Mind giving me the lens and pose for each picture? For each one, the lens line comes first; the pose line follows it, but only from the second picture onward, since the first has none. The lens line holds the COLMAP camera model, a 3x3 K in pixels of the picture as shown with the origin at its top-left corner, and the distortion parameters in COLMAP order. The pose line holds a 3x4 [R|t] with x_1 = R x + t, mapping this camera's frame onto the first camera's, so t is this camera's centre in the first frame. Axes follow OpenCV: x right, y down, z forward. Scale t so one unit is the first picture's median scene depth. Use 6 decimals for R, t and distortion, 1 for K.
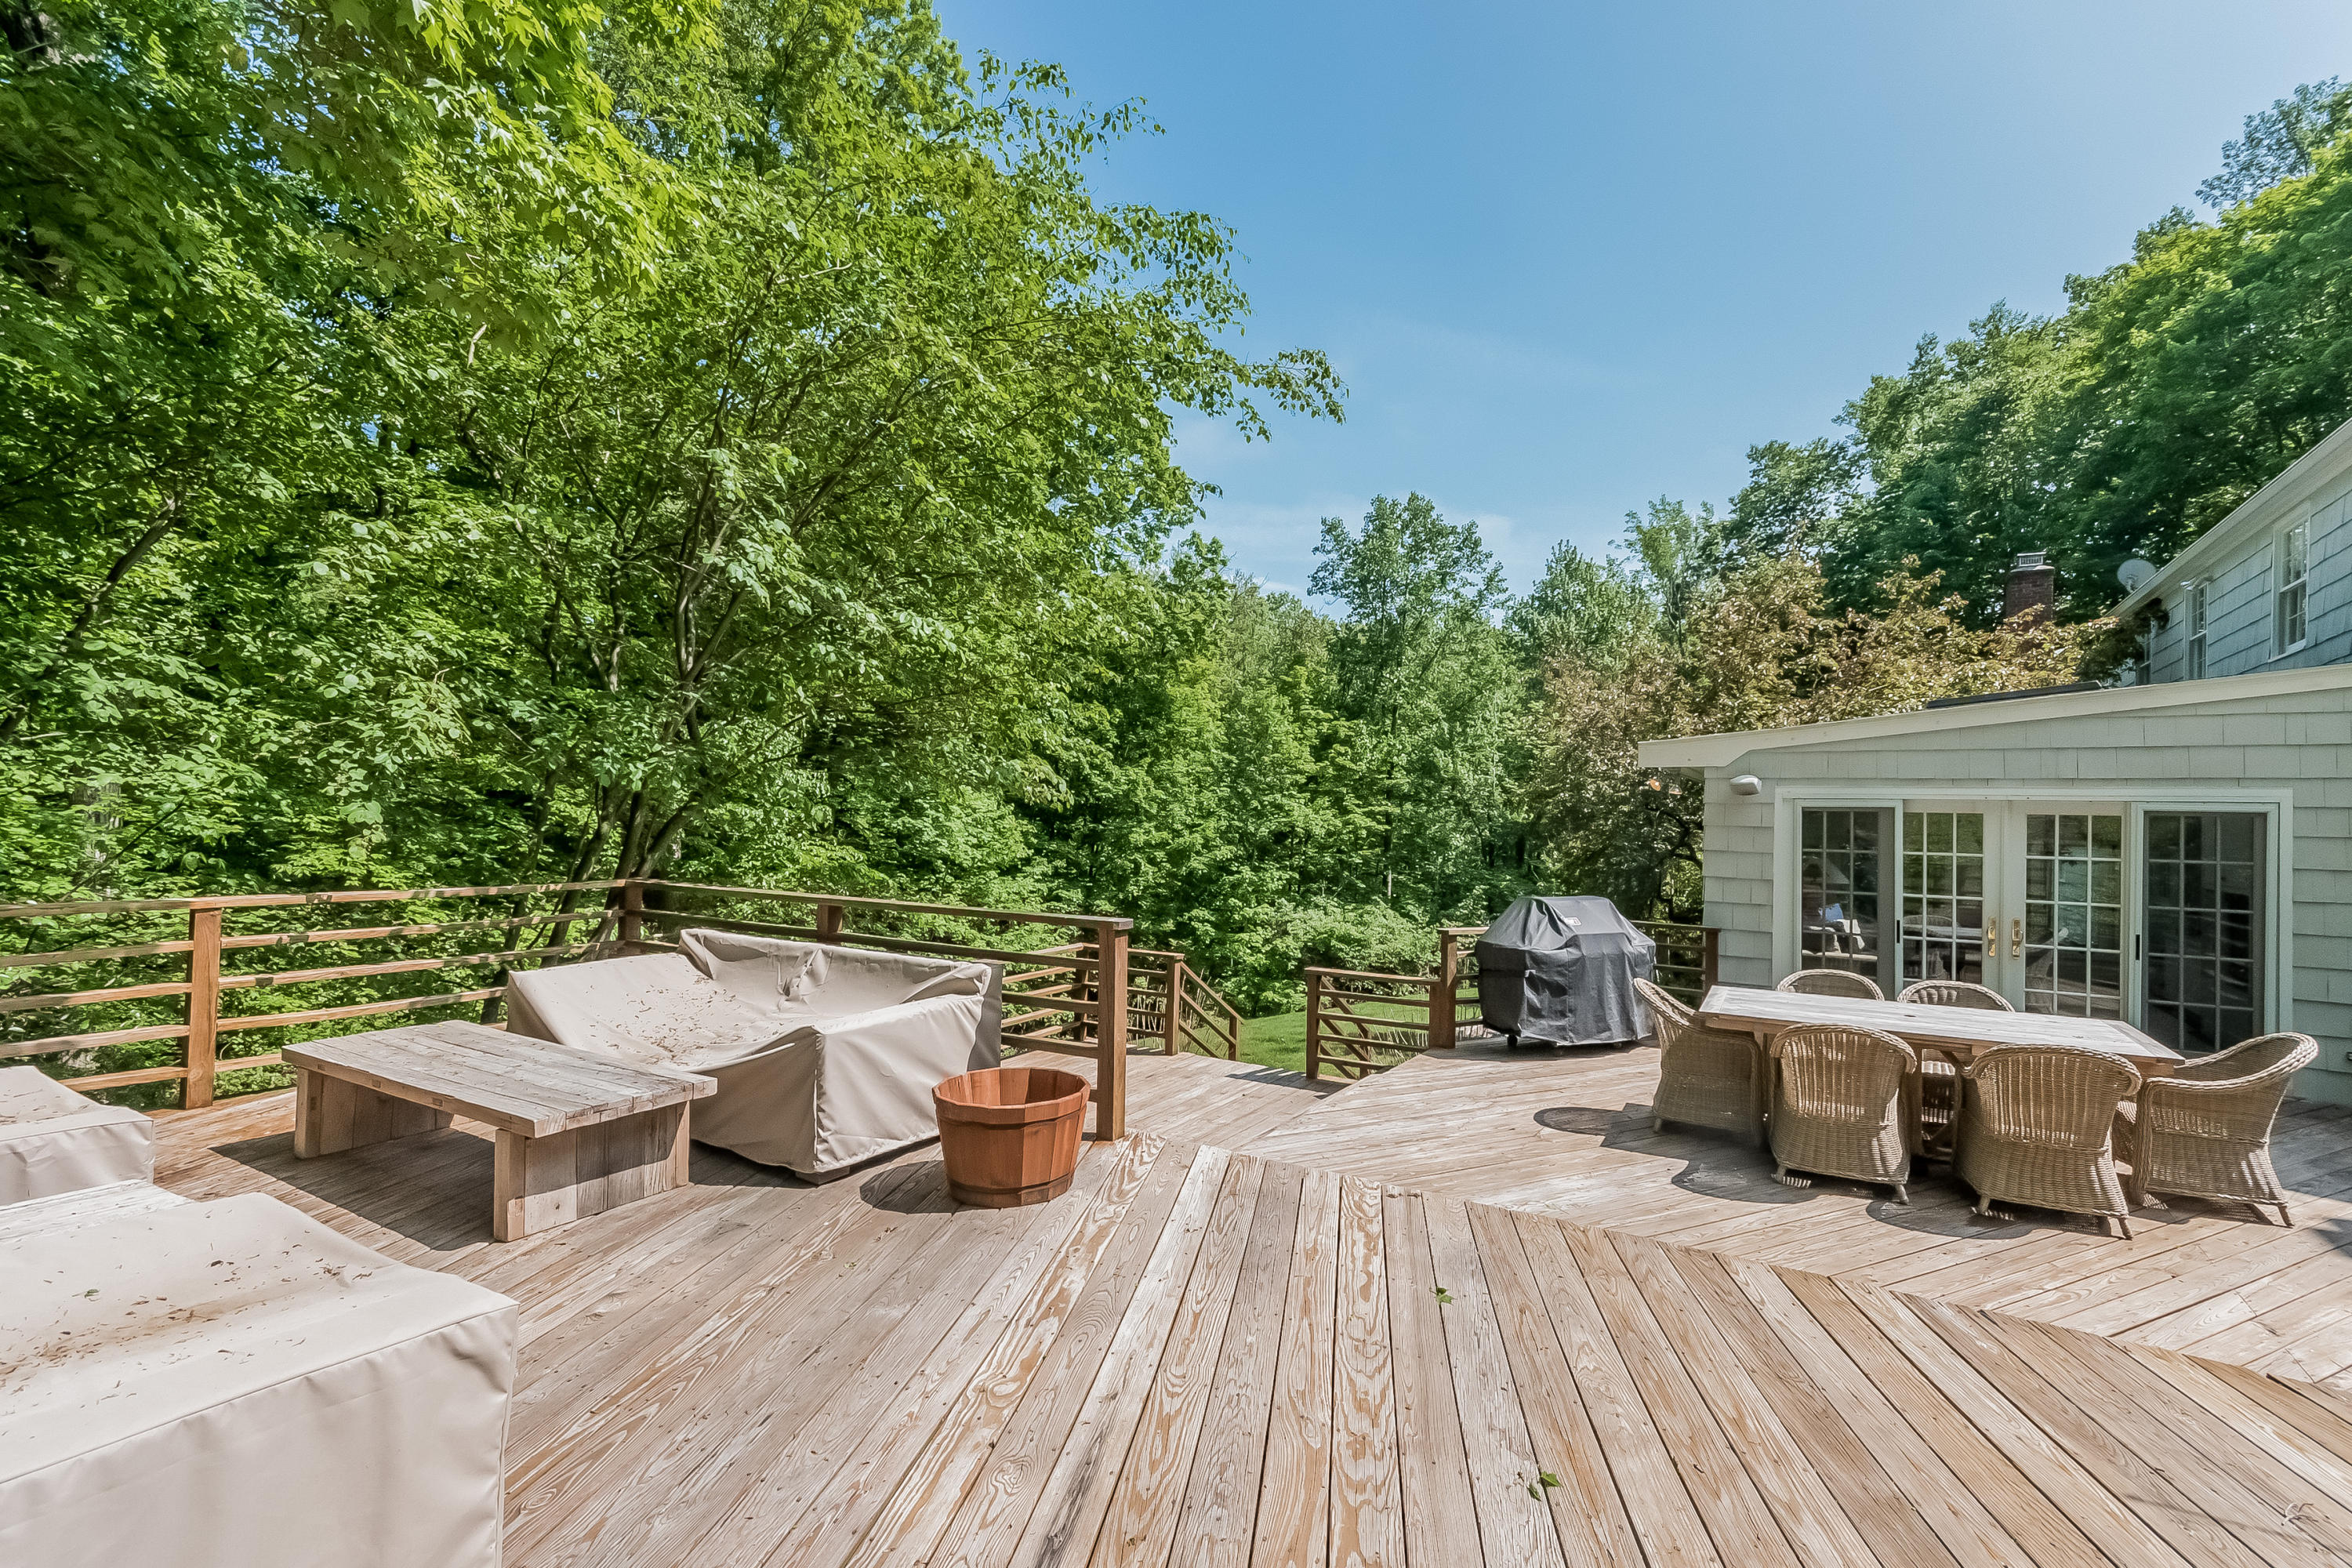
lens RADIAL K [[1417.4, 0, 1176.0], [0, 1417.4, 784.0], [0, 0, 1]] dist [0.001069, 0.025102]
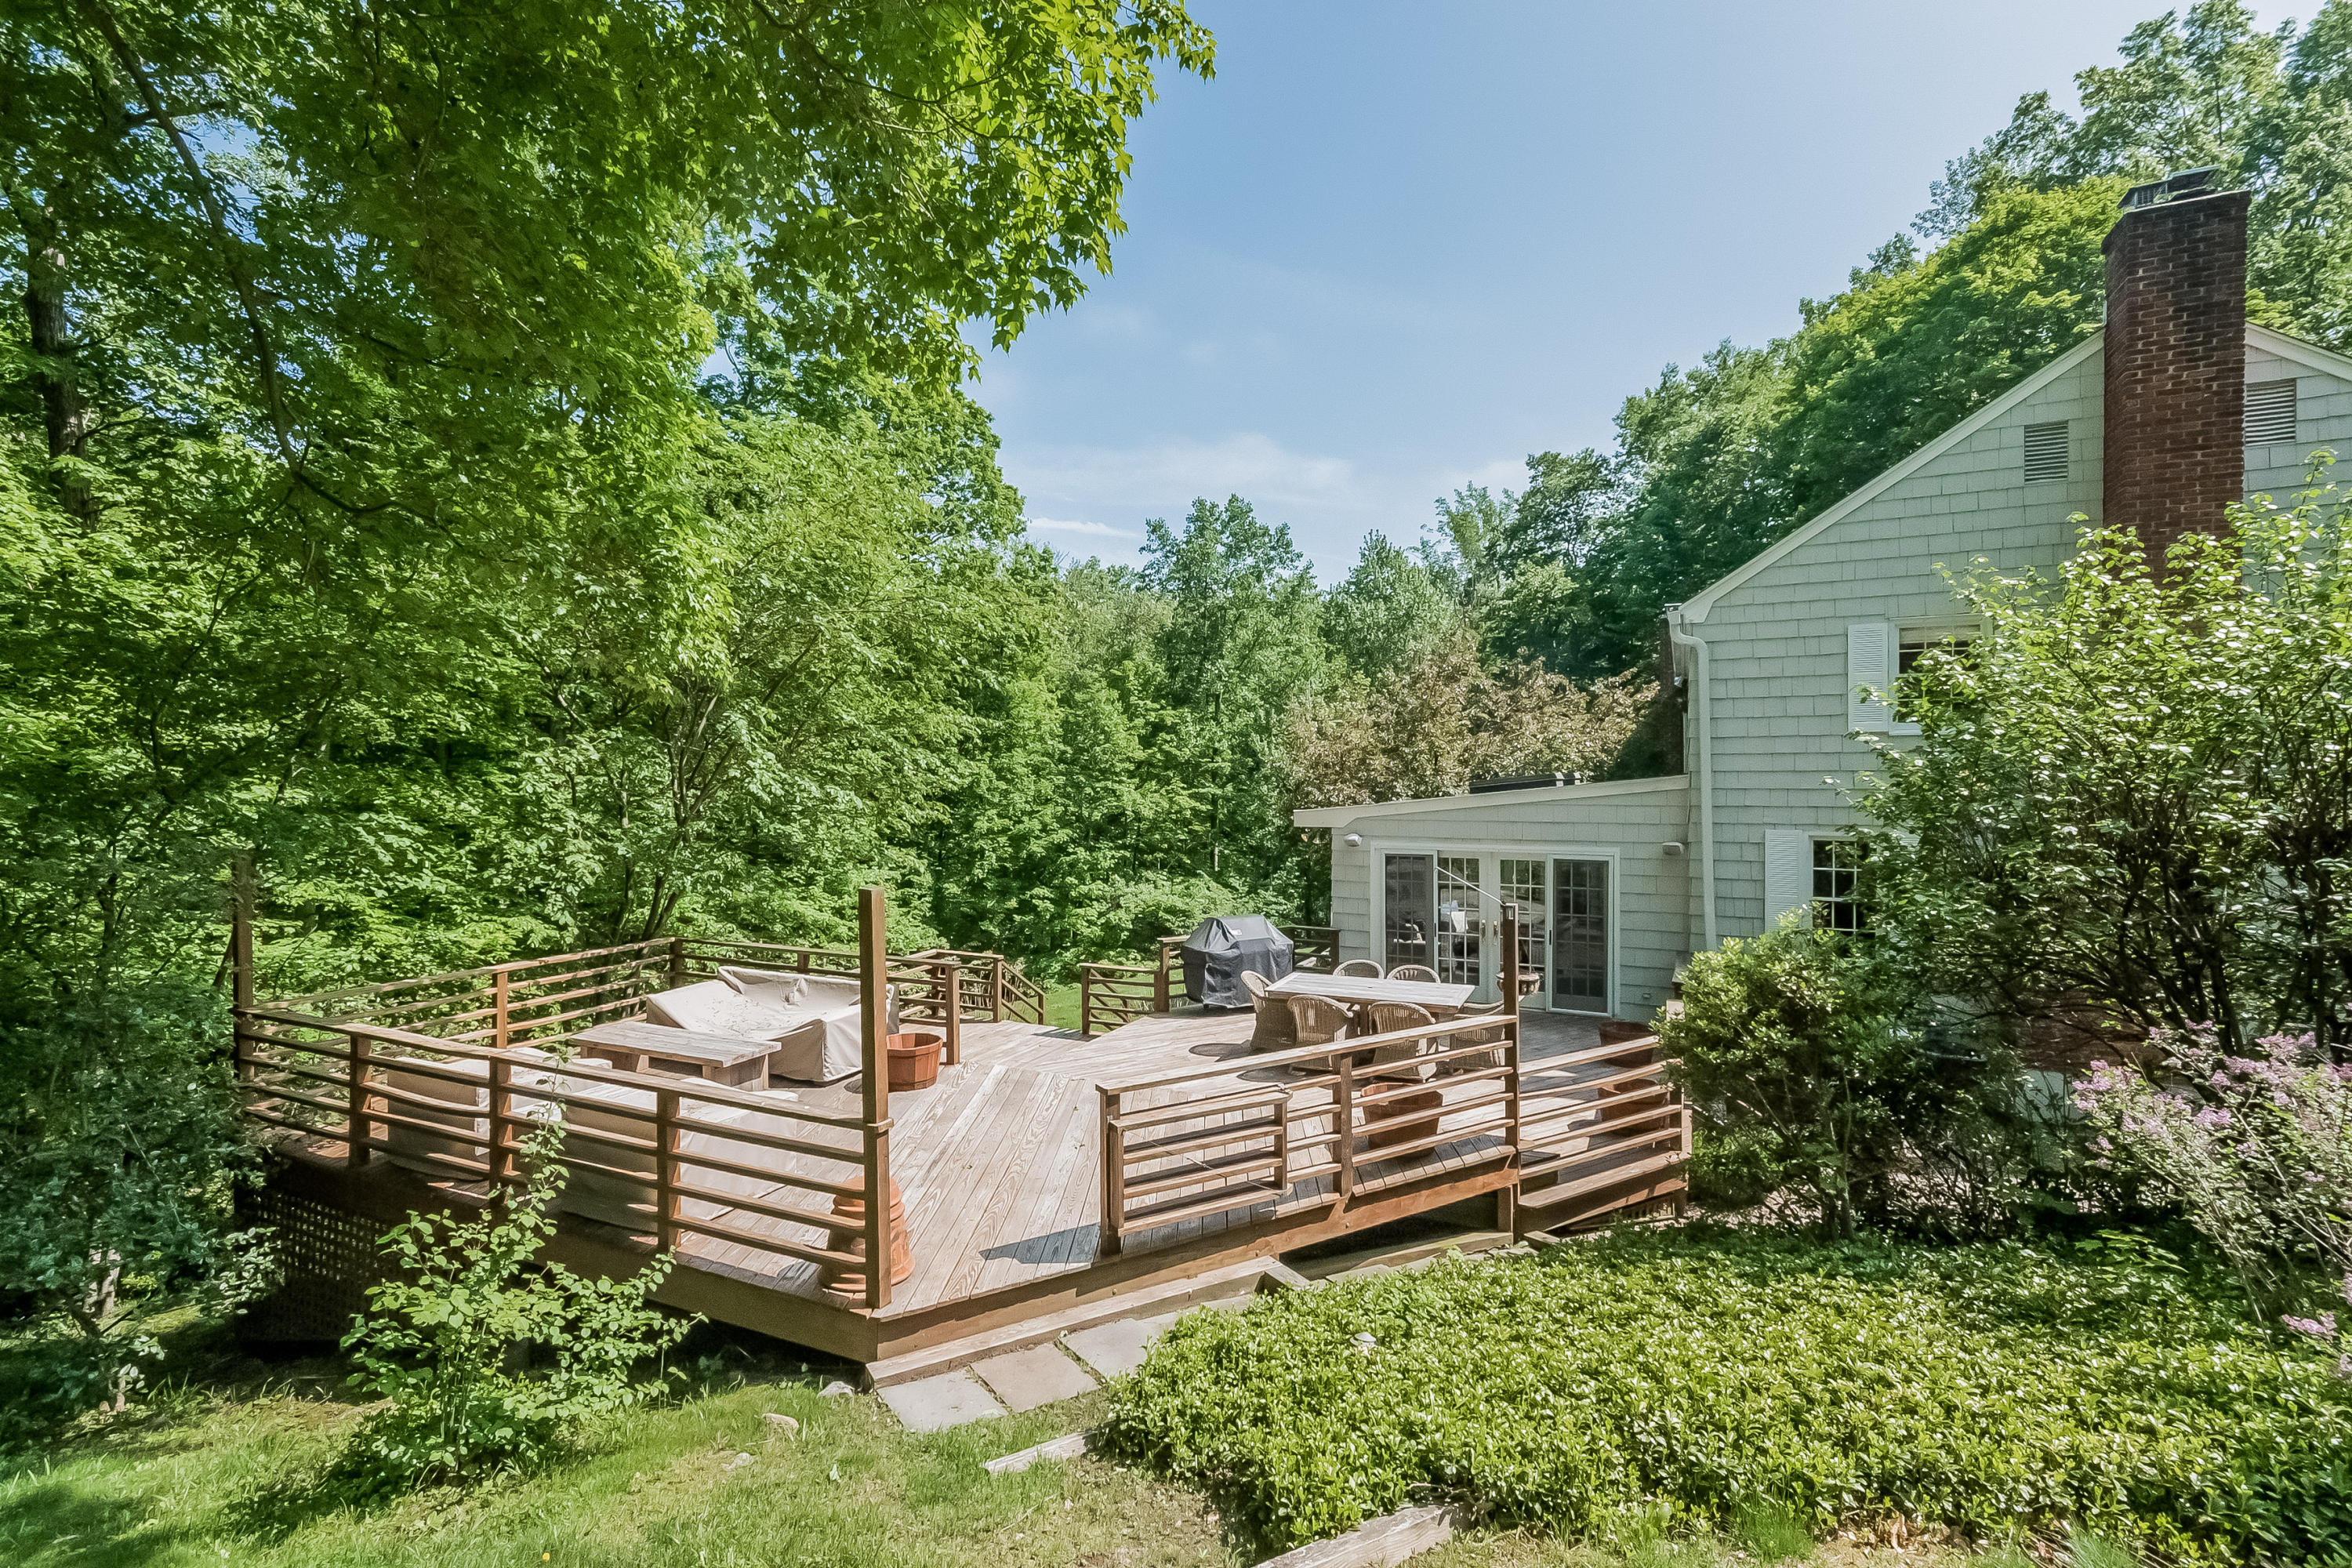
lens RADIAL K [[1417.4, 0, 1176.0], [0, 1417.4, 784.0], [0, 0, 1]] dist [0.001069, 0.025102]
pose [[0.994057, -0.022927, 0.106423, 0.006295], [0.020101, 0.999418, 0.027544, -0.020132], [-0.106993, -0.025241, 0.993939, -0.103145]]
